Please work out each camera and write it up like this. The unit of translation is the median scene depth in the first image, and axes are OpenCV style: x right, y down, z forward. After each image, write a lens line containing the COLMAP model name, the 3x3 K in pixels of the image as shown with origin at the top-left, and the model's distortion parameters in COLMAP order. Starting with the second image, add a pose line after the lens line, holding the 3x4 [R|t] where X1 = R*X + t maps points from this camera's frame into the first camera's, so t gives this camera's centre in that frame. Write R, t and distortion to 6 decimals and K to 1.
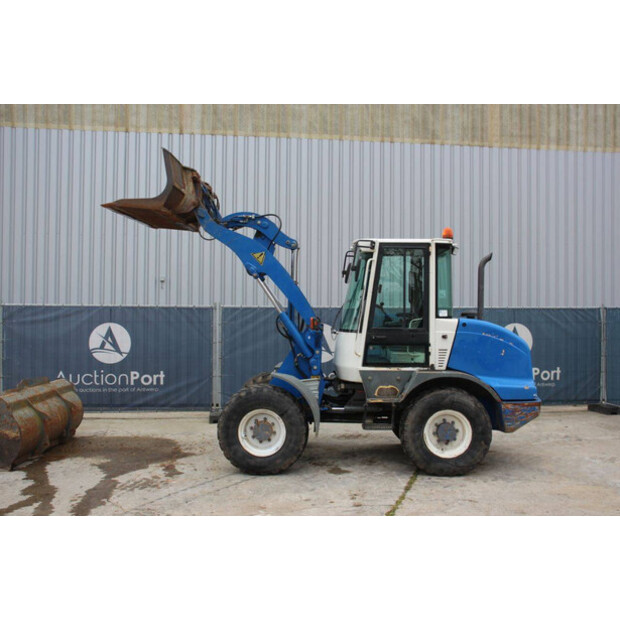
lens RADIAL K [[630.6, 0, 310.0], [0, 630.6, 310.0], [0, 0, 1]] dist [-0.096857, 0.184728]
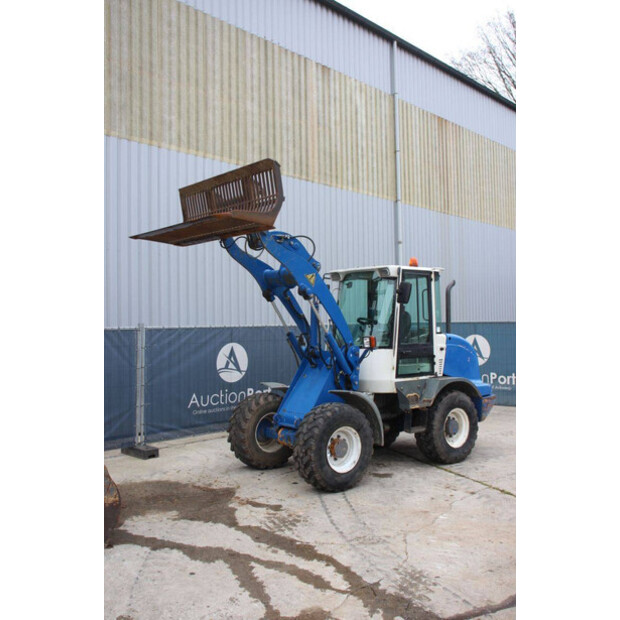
lens RADIAL K [[623.1, 0, 310.0], [0, 623.1, 310.0], [0, 0, 1]] dist [-0.052093, 0.021412]
pose [[0.766281, -0.003585, 0.642495, -0.748602], [0.017220, 0.999740, -0.014959, -0.019062], [-0.642275, 0.022526, 0.766144, 0.237798]]
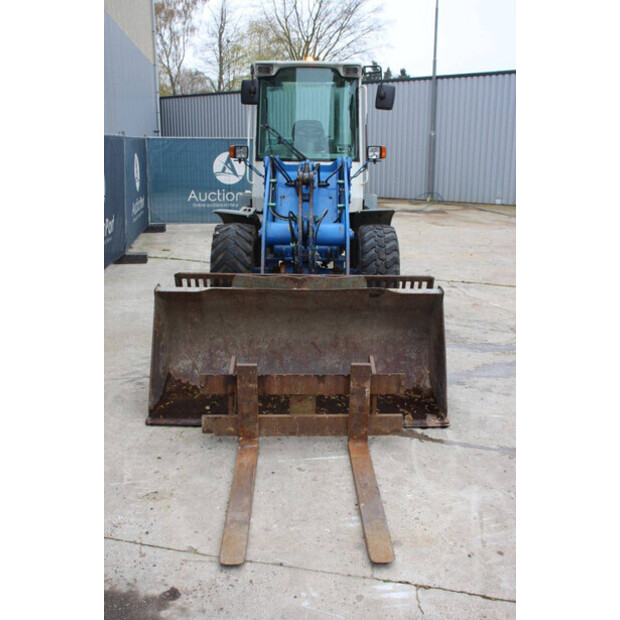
lens RADIAL K [[630.6, 0, 310.0], [0, 630.6, 310.0], [0, 0, 1]] dist [-0.096857, 0.184728]
pose [[-0.009876, -0.258860, 0.965864, -1.038970], [-0.006757, 0.965907, 0.258802, 0.004756], [-0.999928, -0.003971, -0.011289, 1.089731]]
